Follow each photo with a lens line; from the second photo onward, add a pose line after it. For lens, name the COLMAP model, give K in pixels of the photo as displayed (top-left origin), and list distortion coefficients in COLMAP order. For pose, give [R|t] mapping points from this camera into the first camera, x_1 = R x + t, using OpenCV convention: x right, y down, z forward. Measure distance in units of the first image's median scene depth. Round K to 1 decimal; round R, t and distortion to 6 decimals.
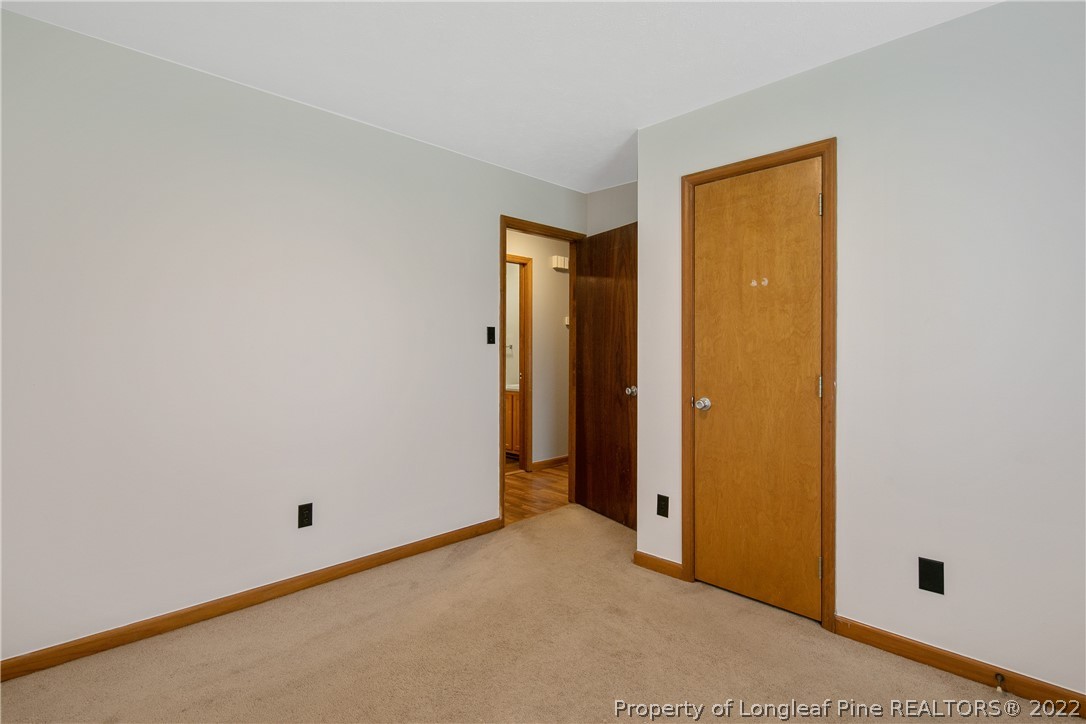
lens RADIAL K [[536.5, 0, 542.2], [0, 536.5, 356.8], [0, 0, 1]] dist [-0.000632, -0.000083]
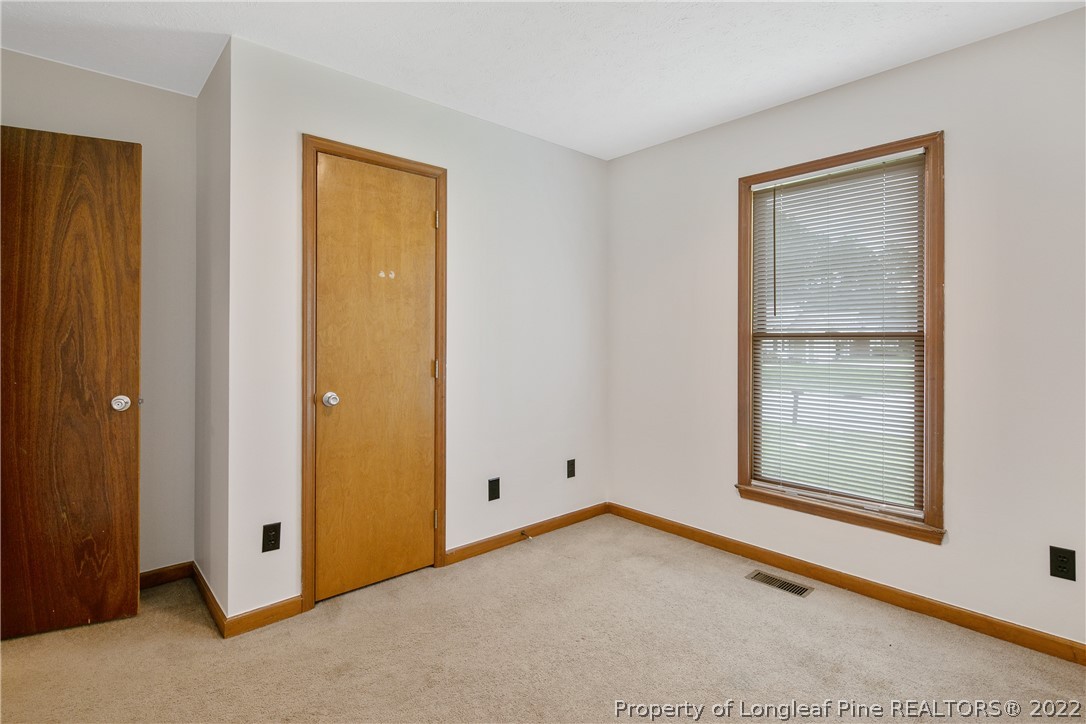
lens RADIAL K [[530.9, 0, 541.4], [0, 530.9, 340.5], [0, 0, 1]] dist [-0.000616, -0.000553]
pose [[0.049372, -0.007631, 0.998751, -0.610937], [0.011503, 0.999909, 0.007071, -0.013671], [-0.998714, 0.011139, 0.049455, 0.644809]]
